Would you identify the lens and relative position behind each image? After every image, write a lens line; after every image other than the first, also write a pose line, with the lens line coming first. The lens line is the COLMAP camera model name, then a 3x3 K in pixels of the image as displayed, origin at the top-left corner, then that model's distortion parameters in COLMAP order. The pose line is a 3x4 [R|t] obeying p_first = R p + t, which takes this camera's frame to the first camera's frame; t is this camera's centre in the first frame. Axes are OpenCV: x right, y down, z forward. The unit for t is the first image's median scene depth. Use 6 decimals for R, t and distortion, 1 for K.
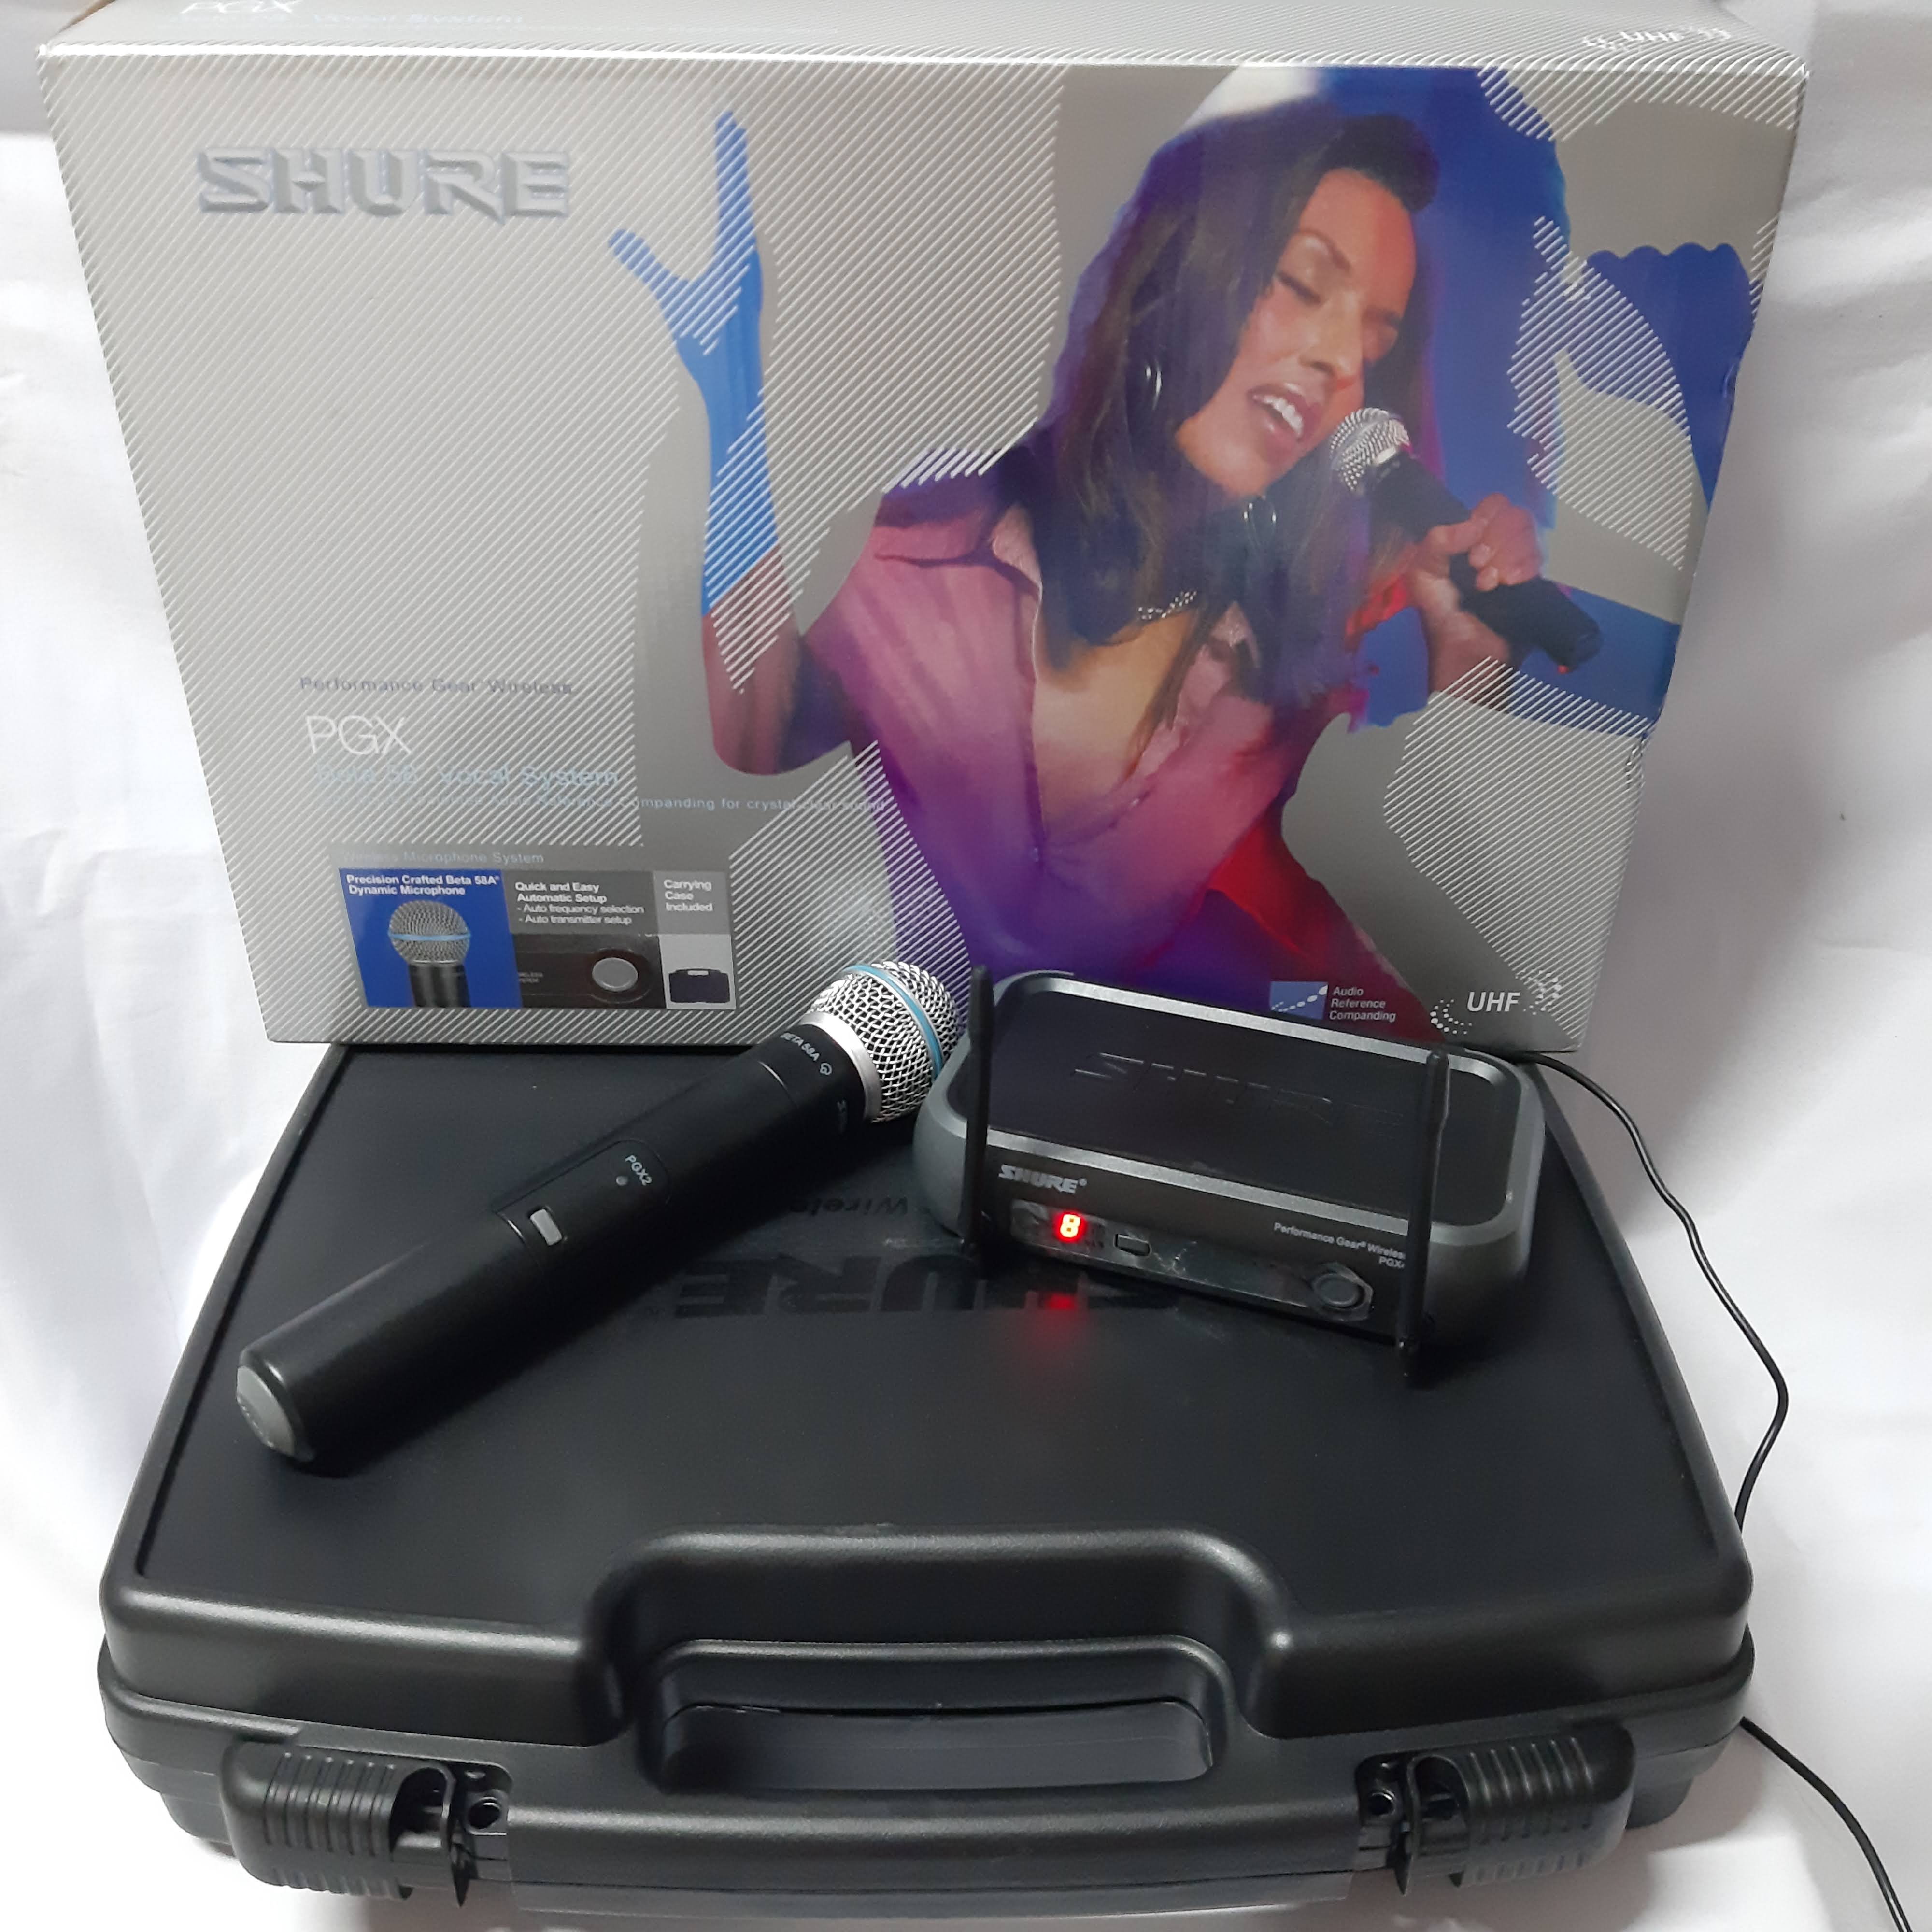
lens RADIAL K [[2021.4, 0, 983.0], [0, 2021.4, 964.2], [0, 0, 1]] dist [0.039923, 0.000000]
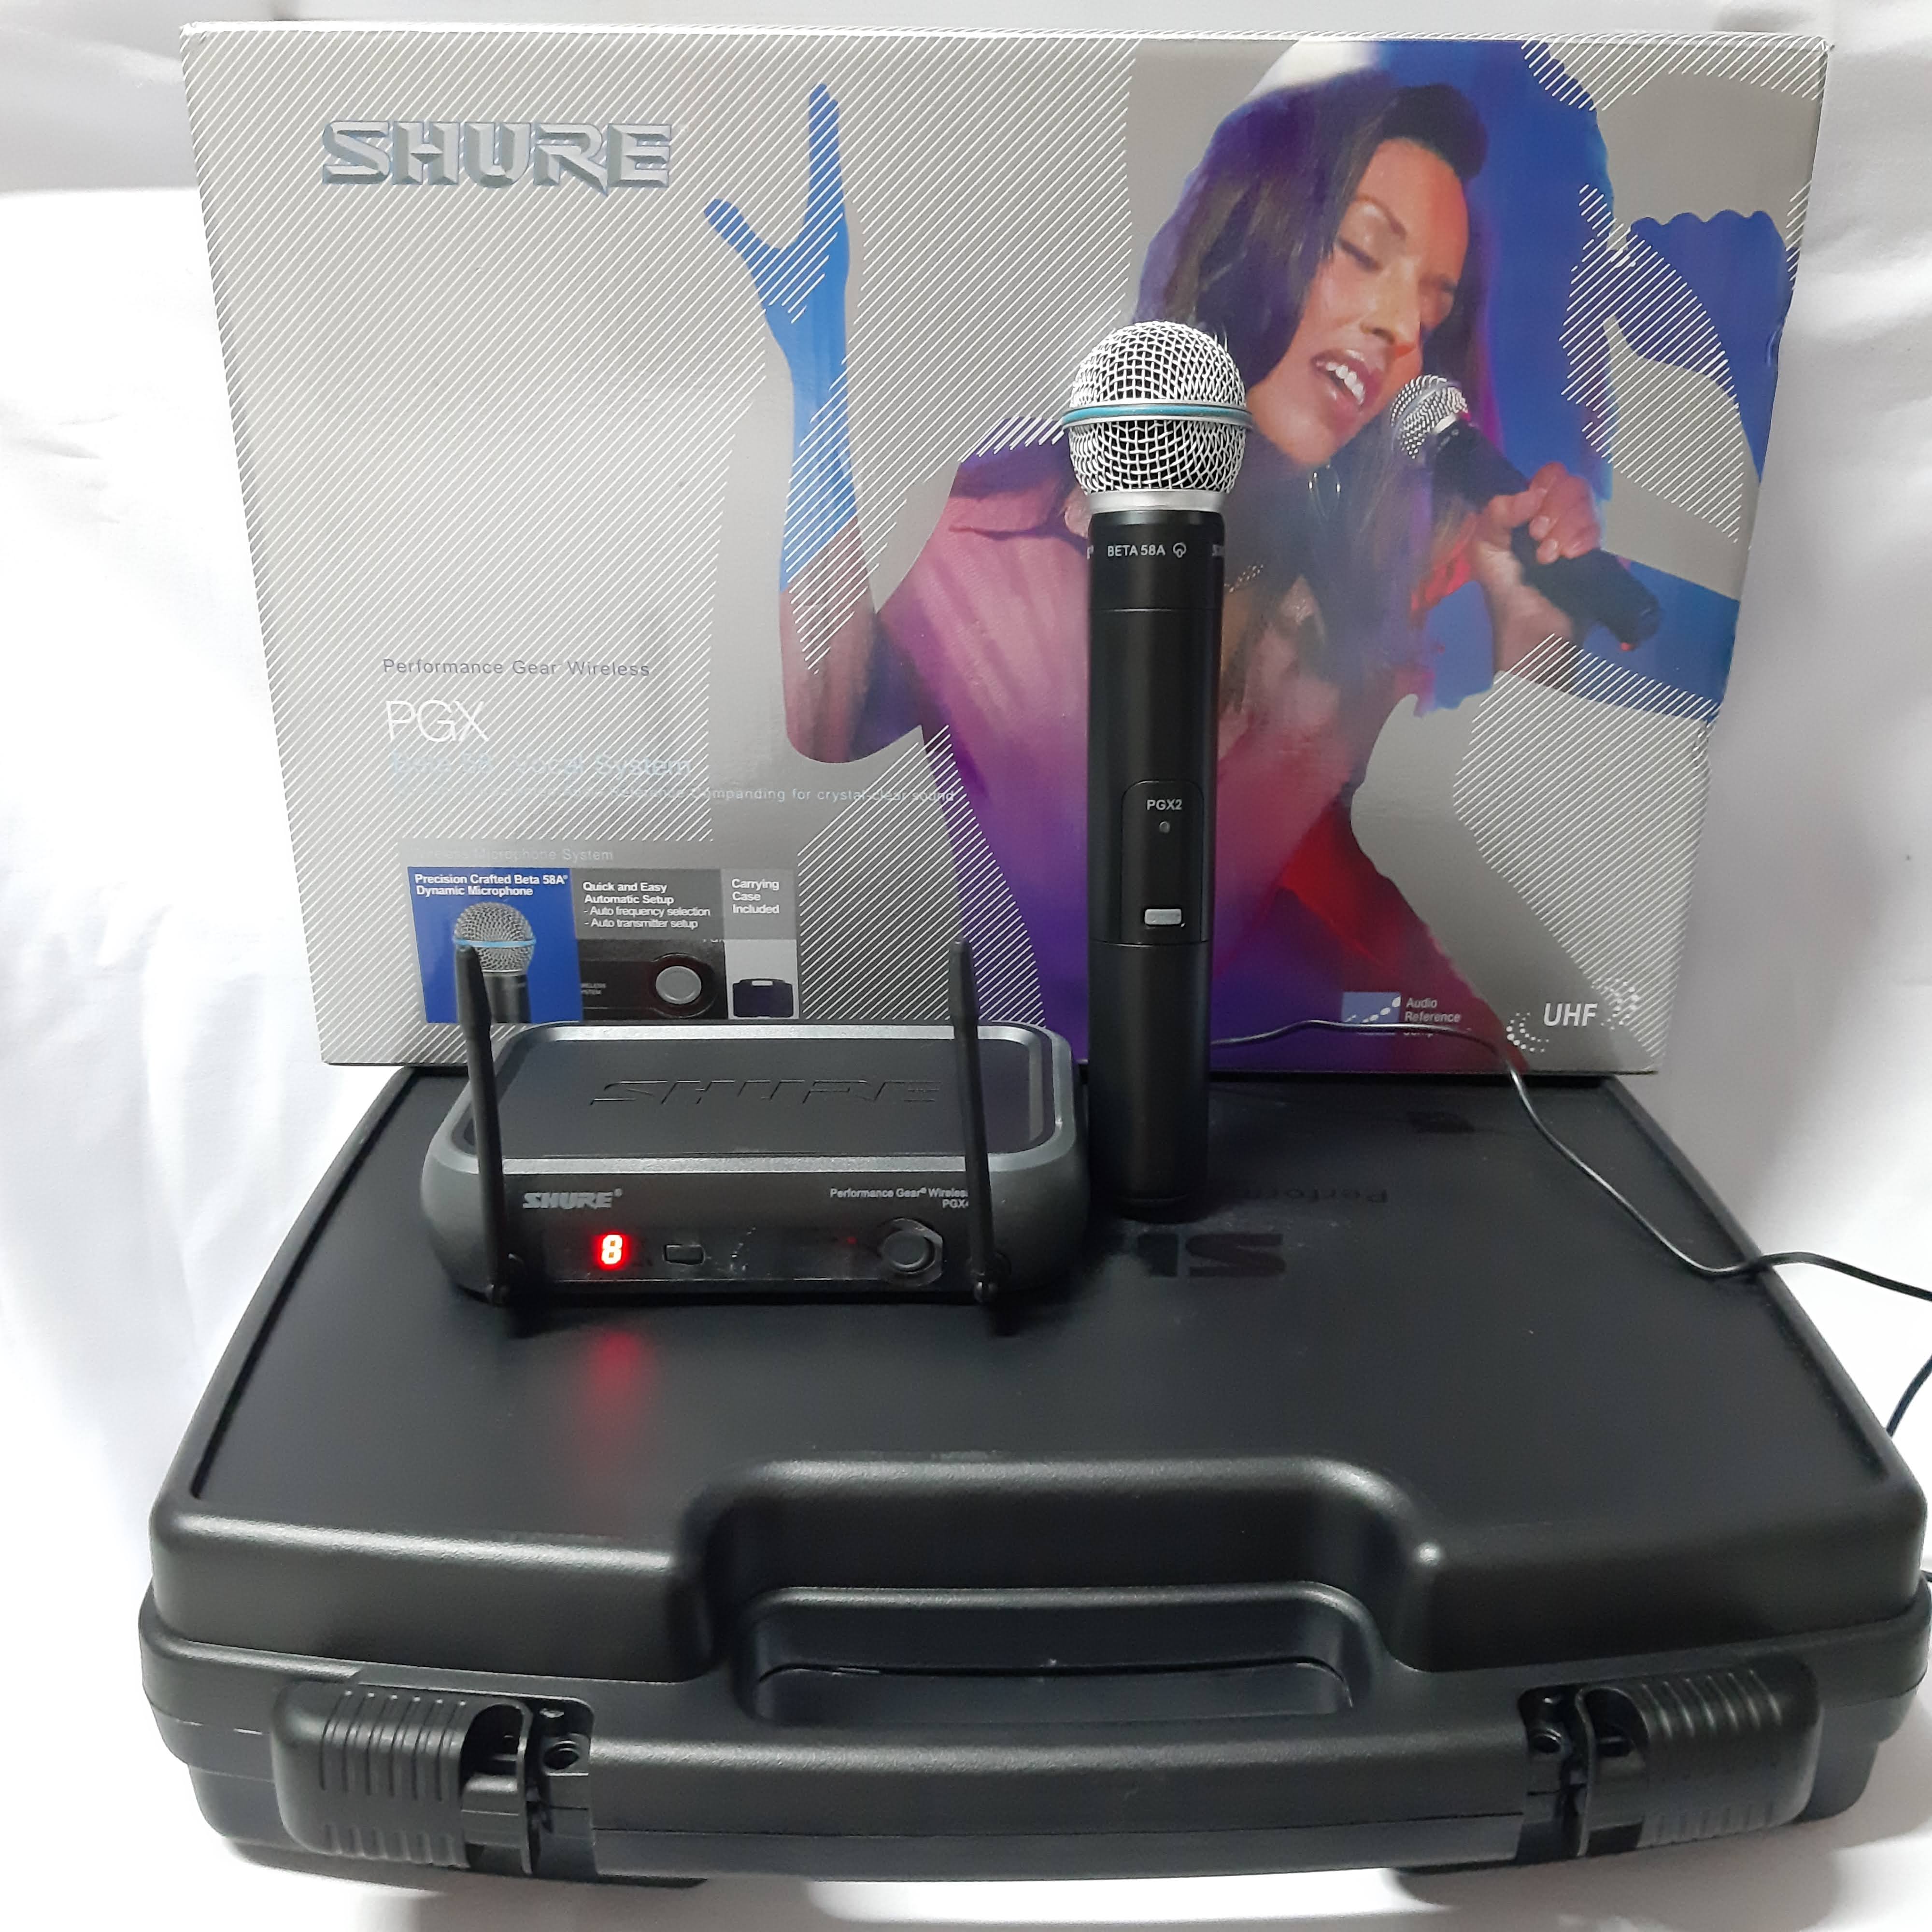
lens RADIAL K [[2021.4, 0, 946.7], [0, 2021.4, 960.4], [0, 0, 1]] dist [0.039923, 0.000000]
pose [[0.999896, -0.014433, 0.000773, -0.061353], [0.014310, 0.980961, -0.193678, 0.219023], [0.002037, 0.193669, 0.981065, 0.038292]]
